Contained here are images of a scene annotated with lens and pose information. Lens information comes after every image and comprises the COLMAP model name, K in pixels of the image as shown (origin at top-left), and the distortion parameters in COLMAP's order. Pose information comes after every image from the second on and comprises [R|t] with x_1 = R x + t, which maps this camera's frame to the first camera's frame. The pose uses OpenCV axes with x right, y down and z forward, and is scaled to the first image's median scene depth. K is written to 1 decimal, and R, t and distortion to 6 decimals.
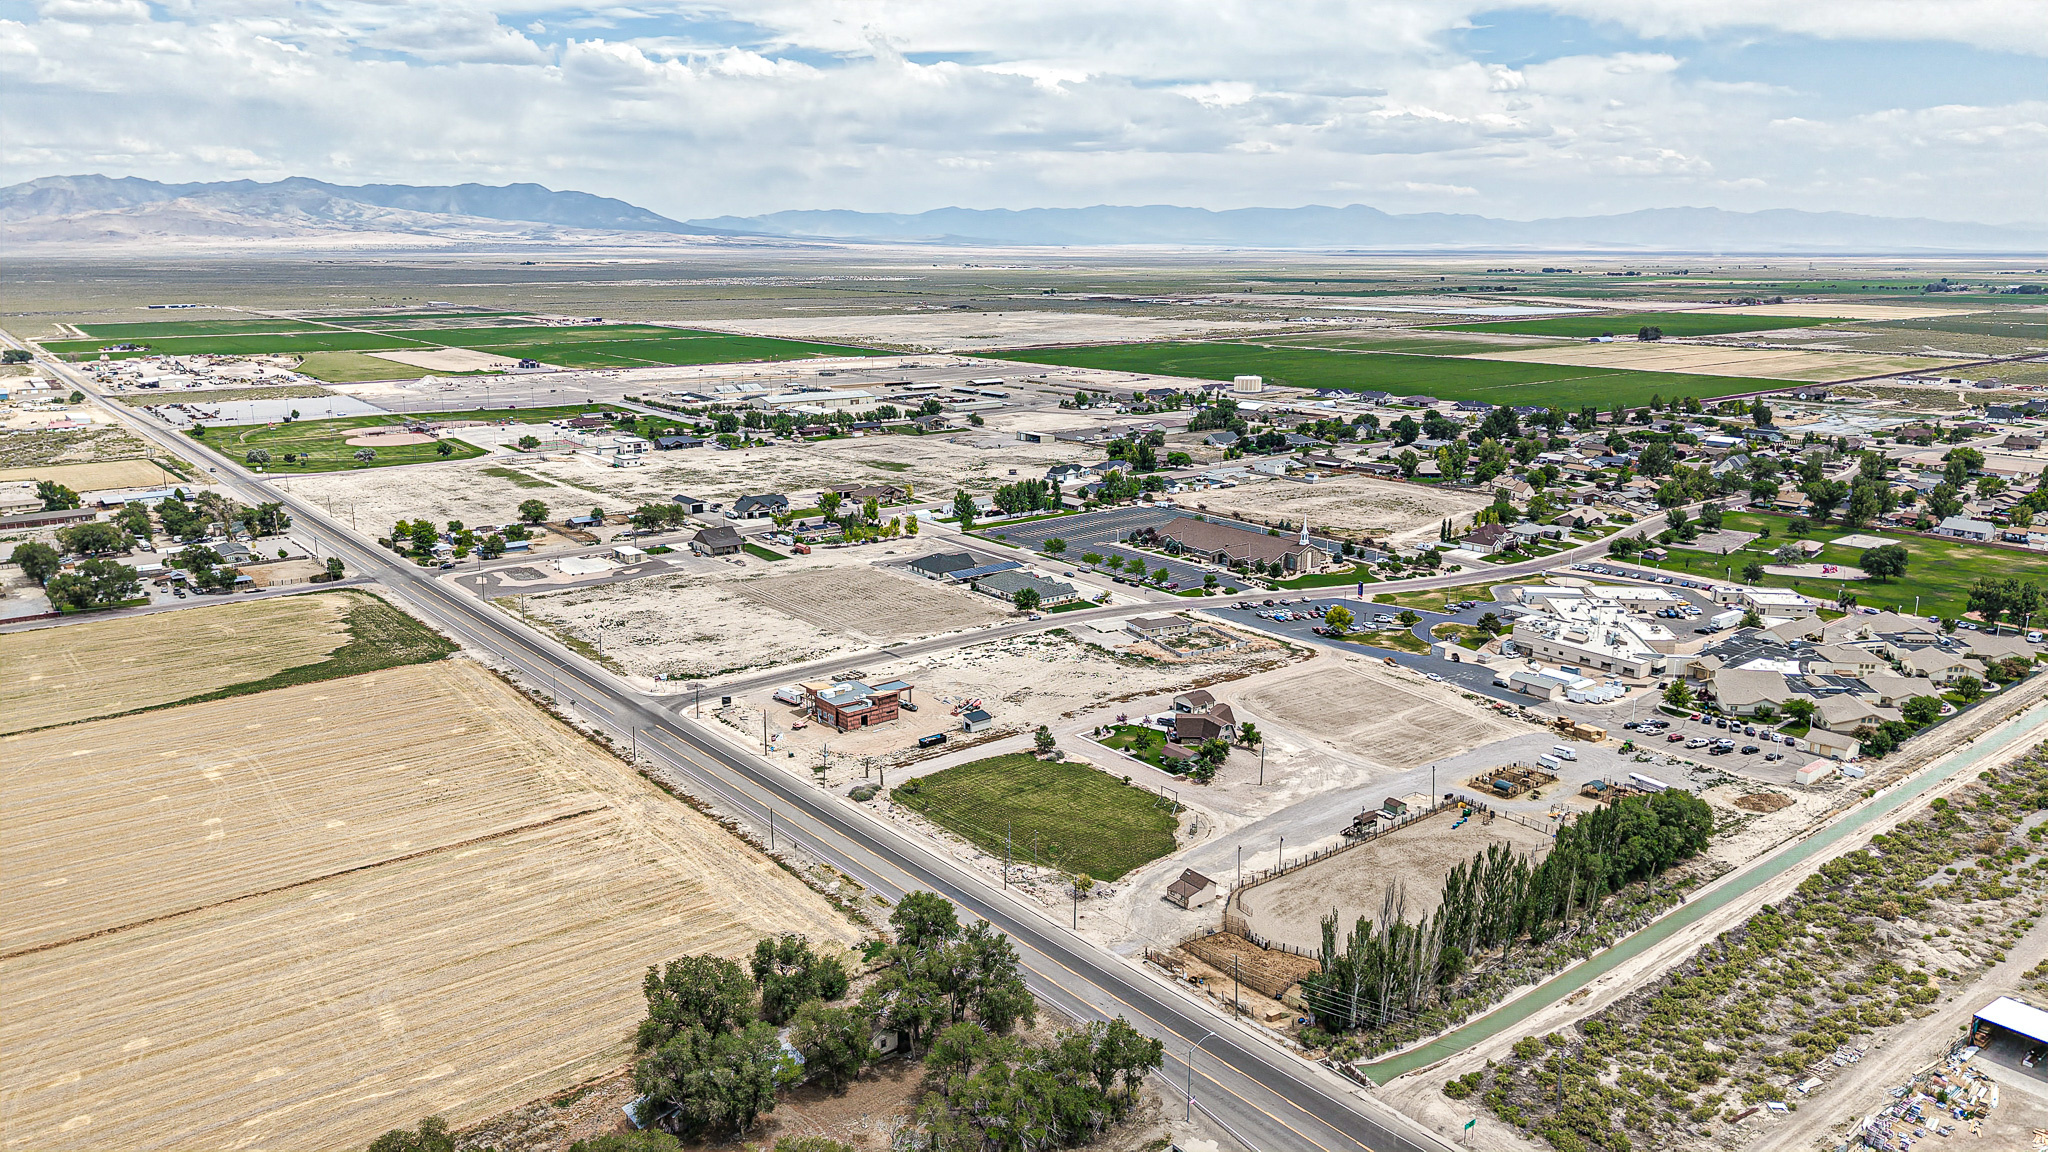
lens RADIAL K [[1369.3, 0, 1025.0], [0, 1369.3, 555.7], [0, 0, 1]] dist [0.035597, -0.042245]
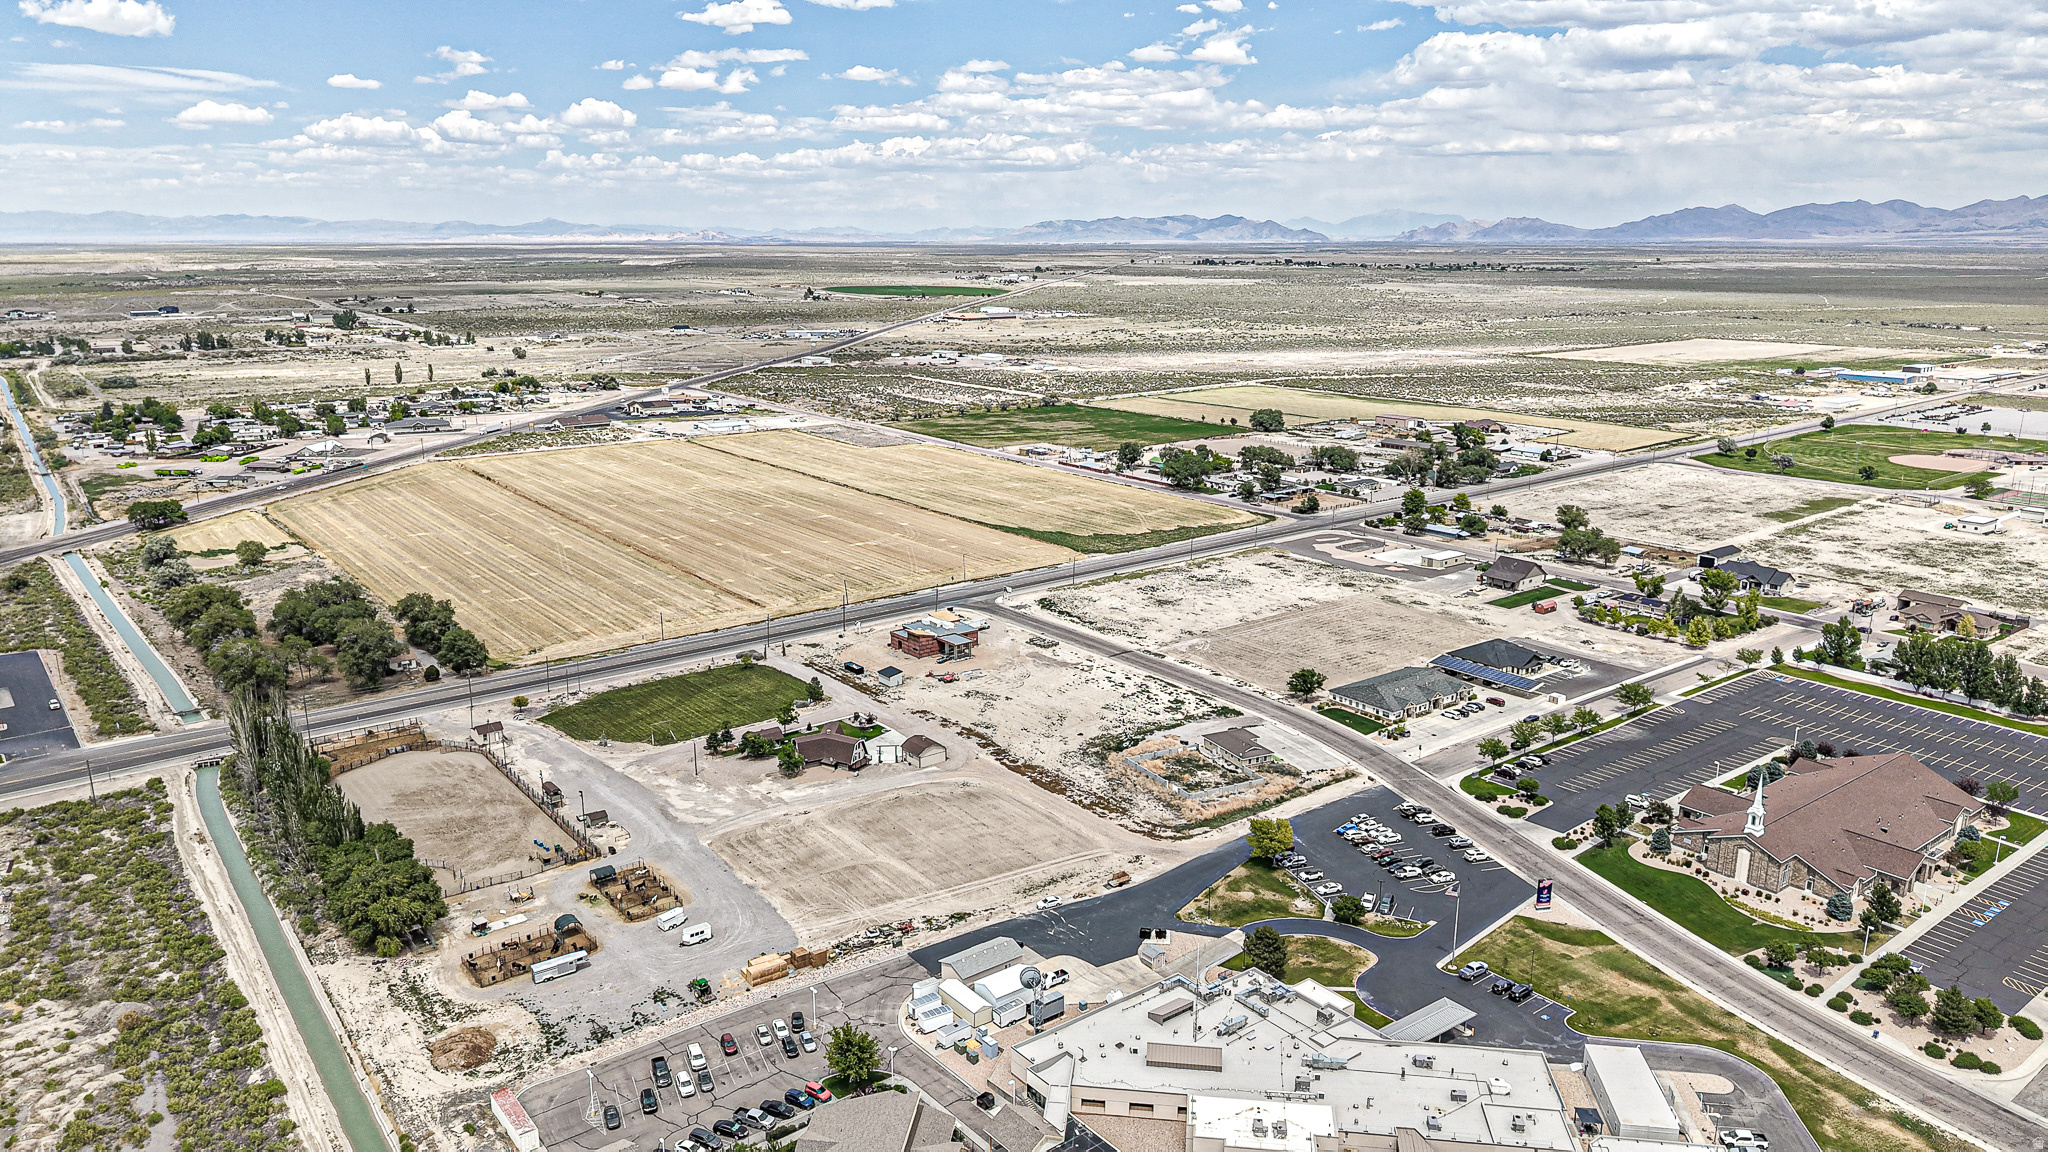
lens RADIAL K [[1369.3, 0, 1022.7], [0, 1369.3, 577.4], [0, 0, 1]] dist [0.035597, -0.042245]
pose [[-0.002399, 0.242129, -0.970241, 0.883194], [-0.222507, 0.945792, 0.236577, -0.205792], [0.974928, 0.216453, 0.051606, 0.916468]]
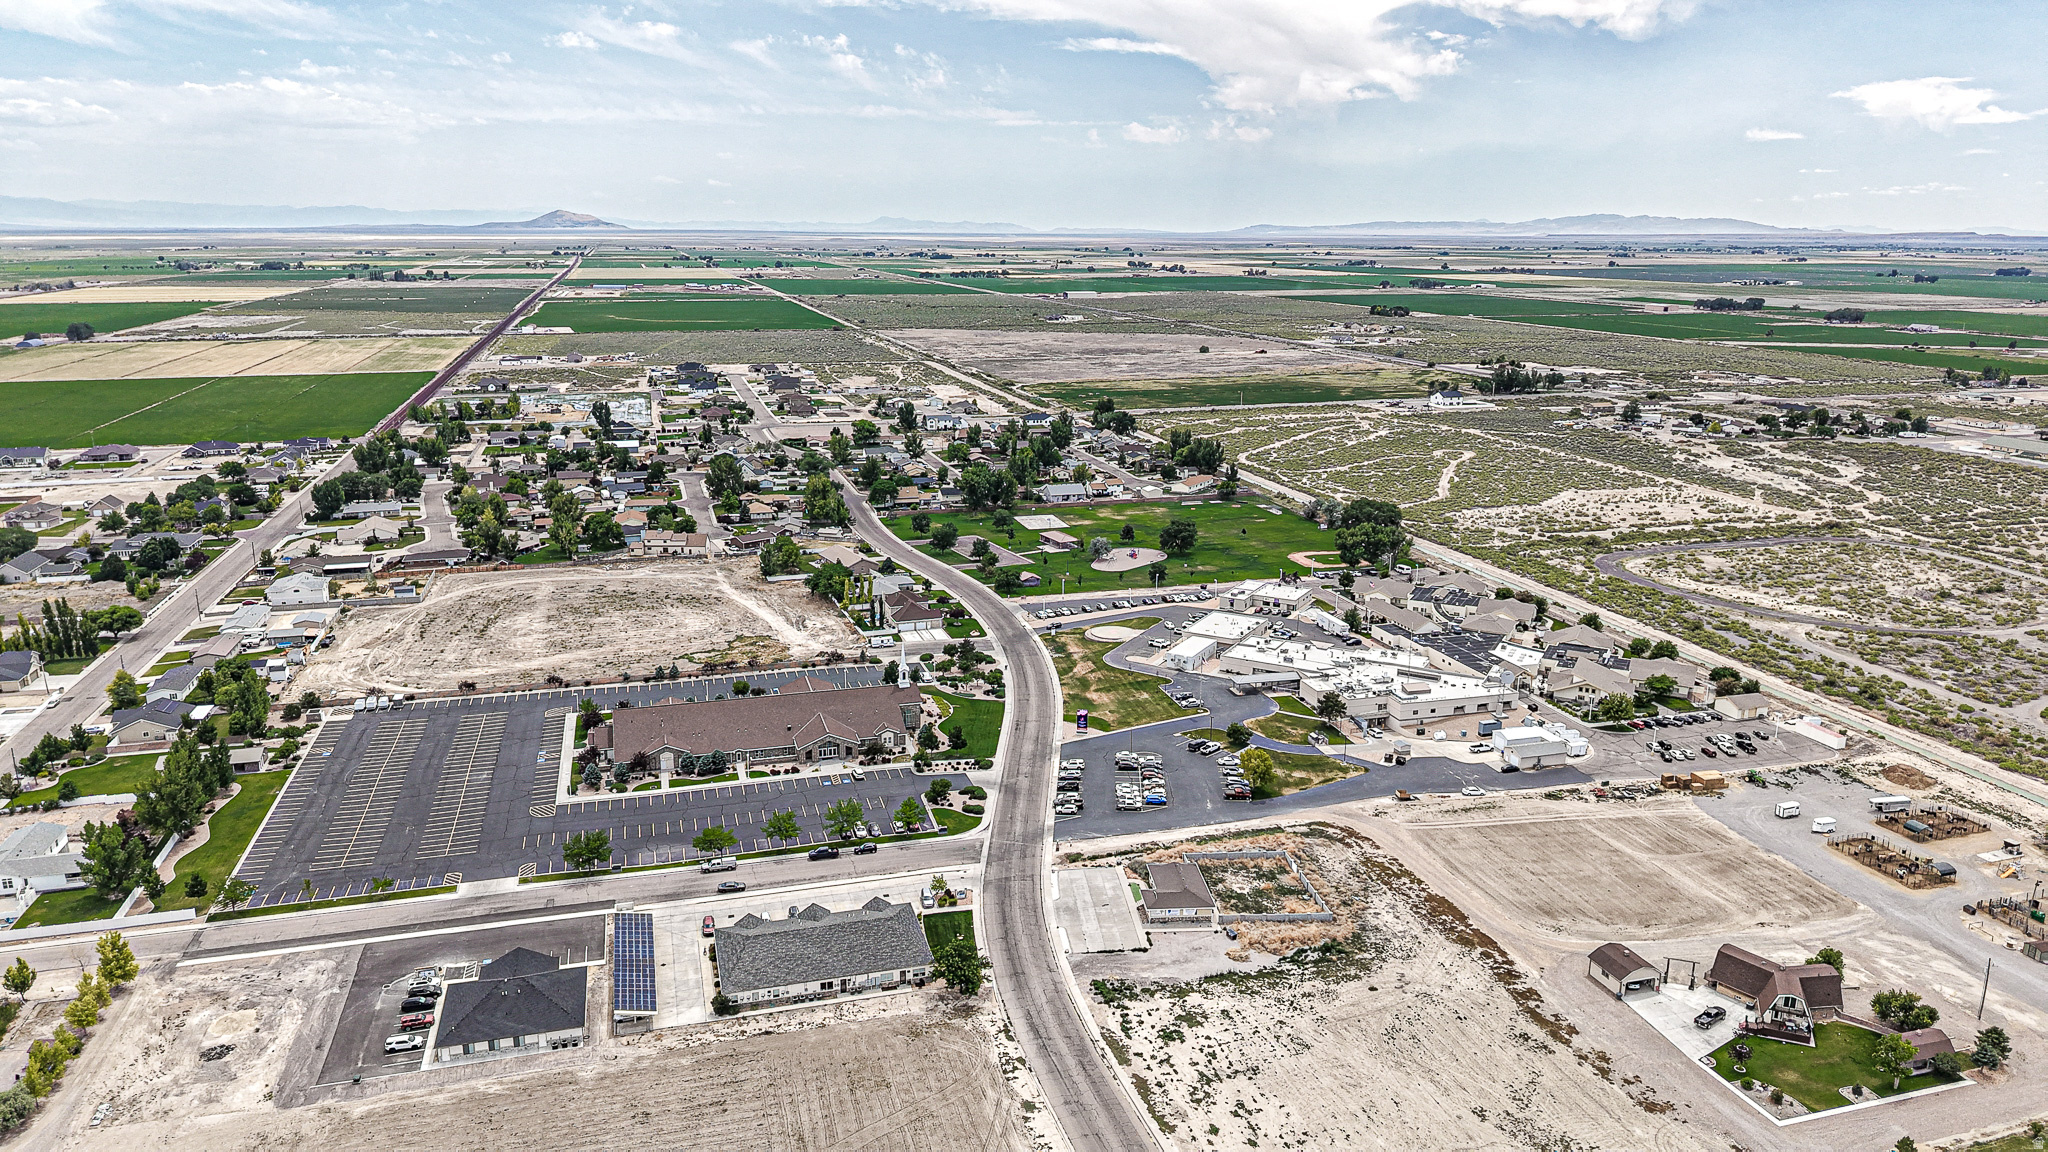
lens RADIAL K [[1369.3, 0, 1015.3], [0, 1369.3, 569.9], [0, 0, 1]] dist [0.035597, -0.042245]
pose [[0.374554, -0.223802, 0.899790, -0.455371], [0.200534, 0.967017, 0.157048, -0.200803], [-0.905260, 0.121616, 0.407080, 0.899828]]
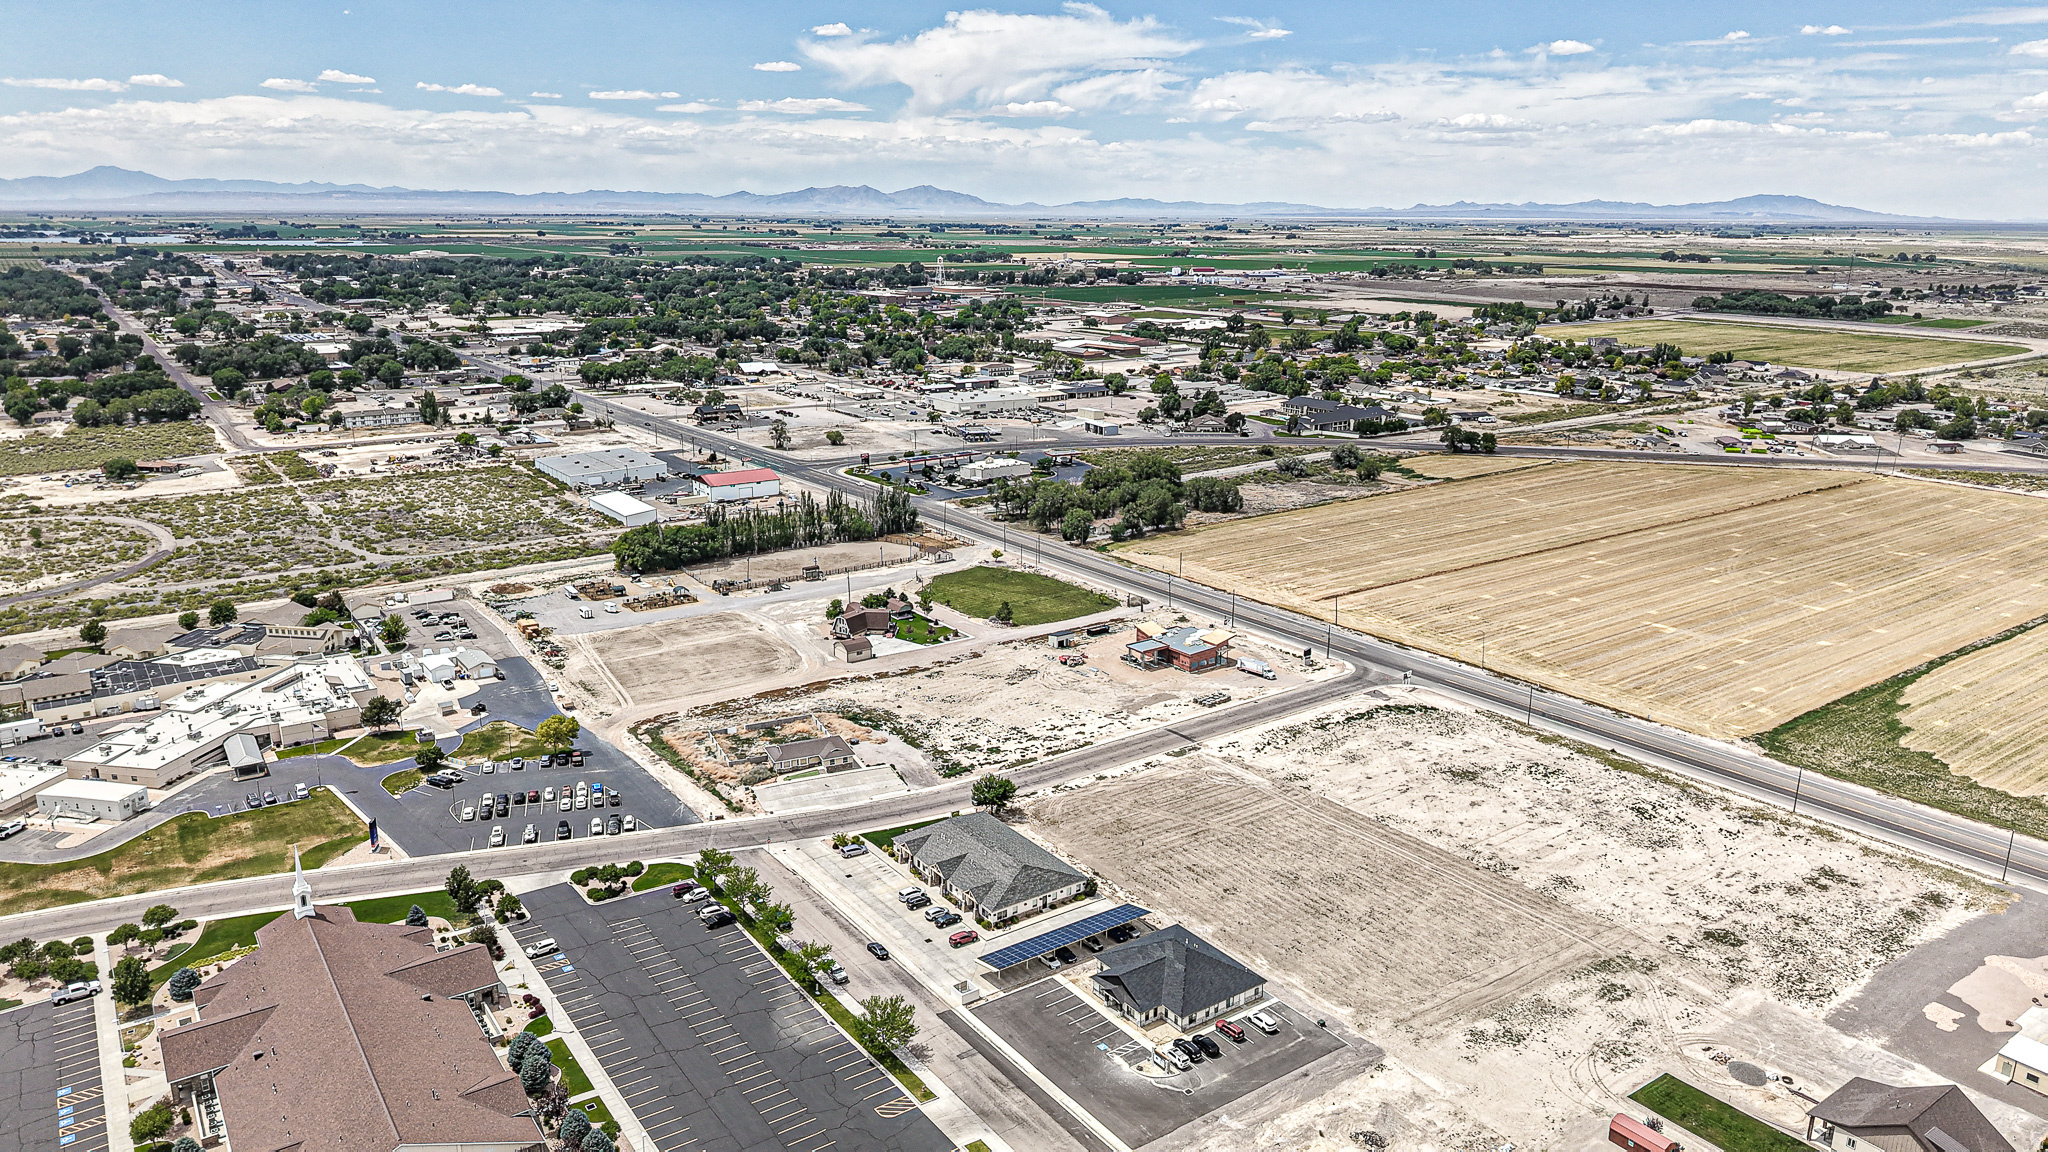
lens RADIAL K [[1369.3, 0, 1022.3], [0, 1369.3, 571.4], [0, 0, 1]] dist [0.035597, -0.042245]
pose [[-0.999324, -0.015727, 0.033221, -0.034804], [0.001525, 0.885316, 0.464987, -0.390435], [-0.036723, 0.464723, -0.884694, 1.735278]]
